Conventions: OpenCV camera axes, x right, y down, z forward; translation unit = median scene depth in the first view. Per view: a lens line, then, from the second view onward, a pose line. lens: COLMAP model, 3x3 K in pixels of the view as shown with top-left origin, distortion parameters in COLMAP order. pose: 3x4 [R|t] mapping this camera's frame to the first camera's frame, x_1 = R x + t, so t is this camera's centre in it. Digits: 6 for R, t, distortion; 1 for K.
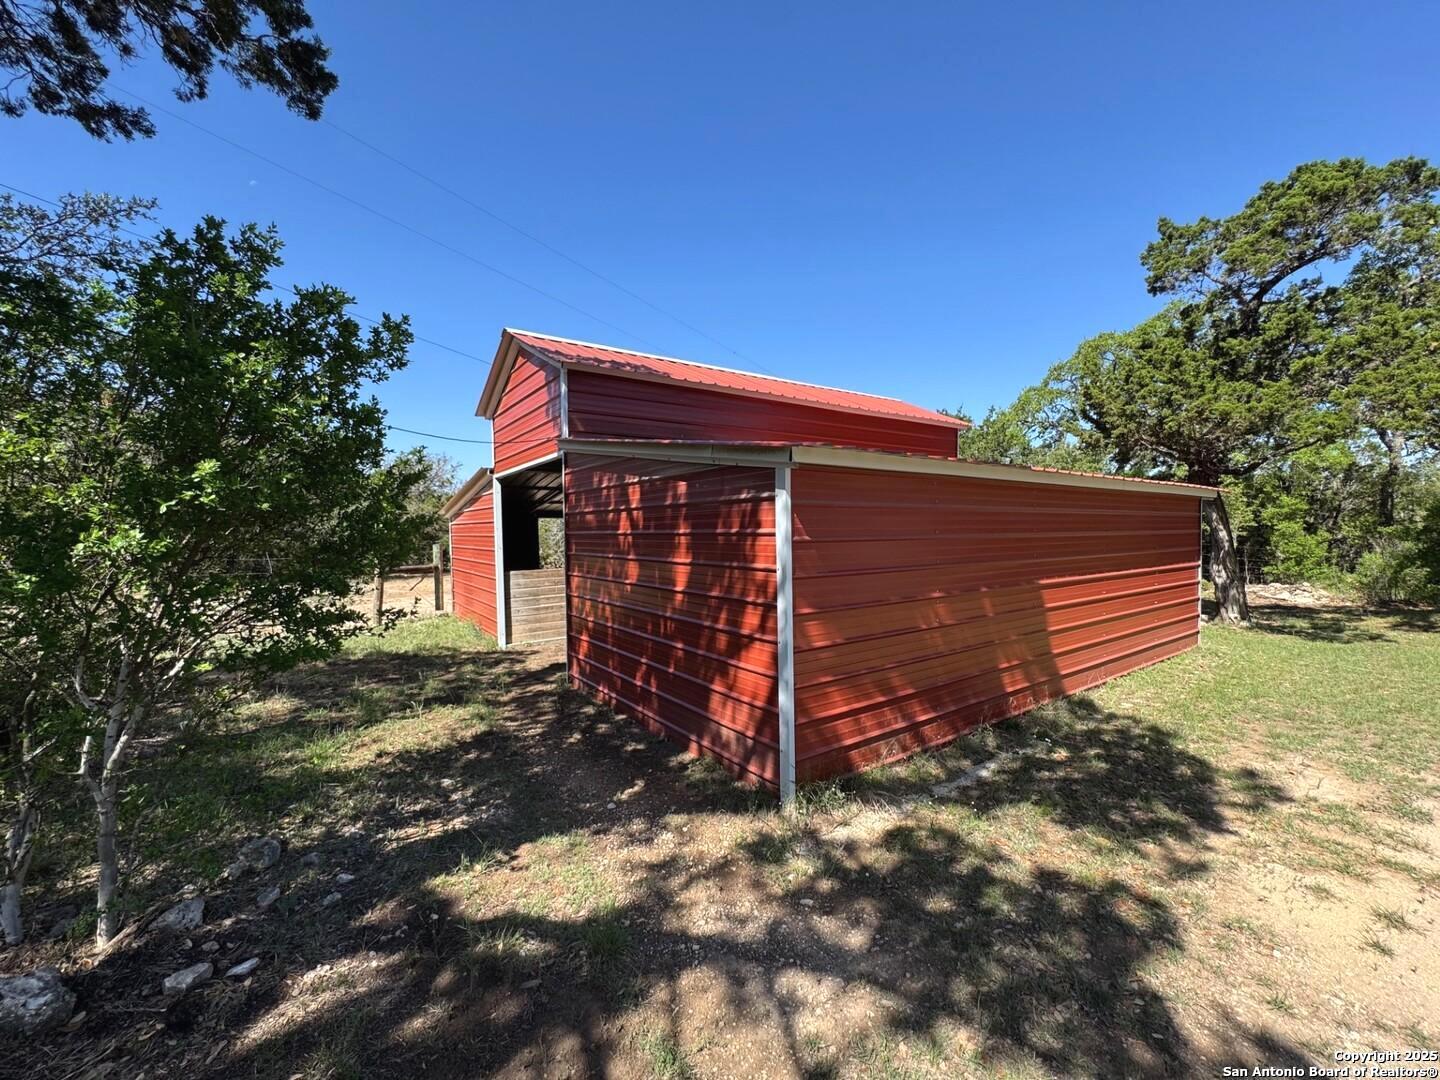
lens RADIAL K [[575.7, 0, 720.0], [0, 575.7, 540.0], [0, 0, 1]] dist [-0.002246, -0.000690]
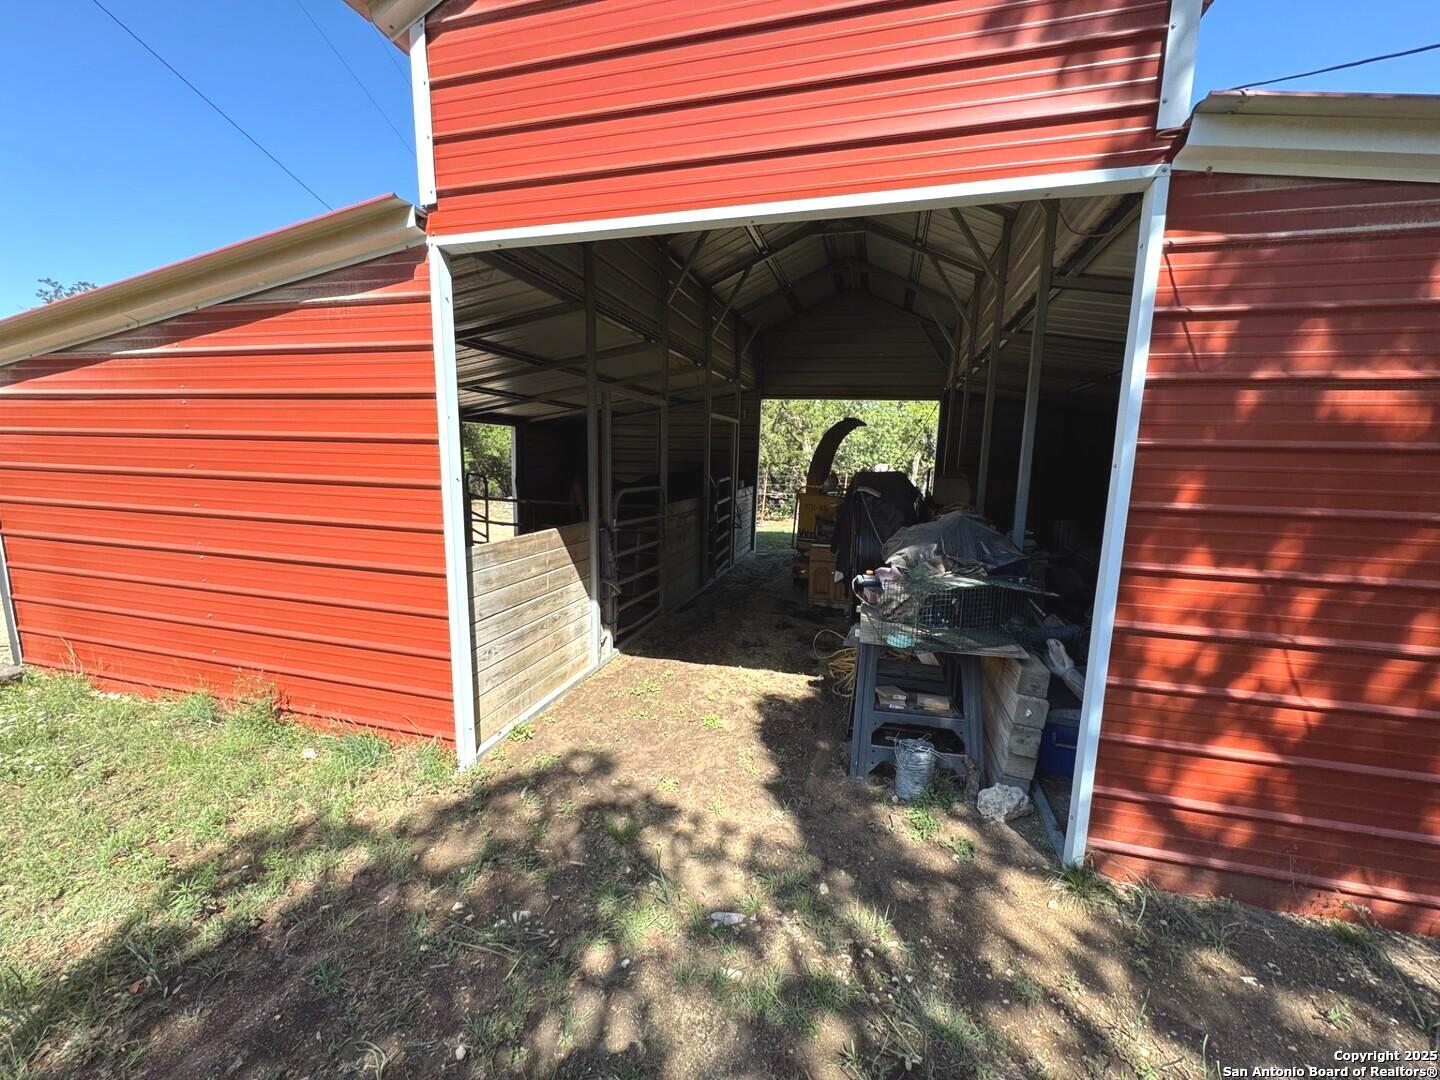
lens RADIAL K [[575.7, 0, 720.0], [0, 575.7, 540.0], [0, 0, 1]] dist [-0.002246, -0.000690]
pose [[0.772658, -0.068049, 0.631165, -0.619130], [-0.017958, 0.991497, 0.128881, 0.004962], [-0.634569, -0.110915, 0.764866, 0.857032]]
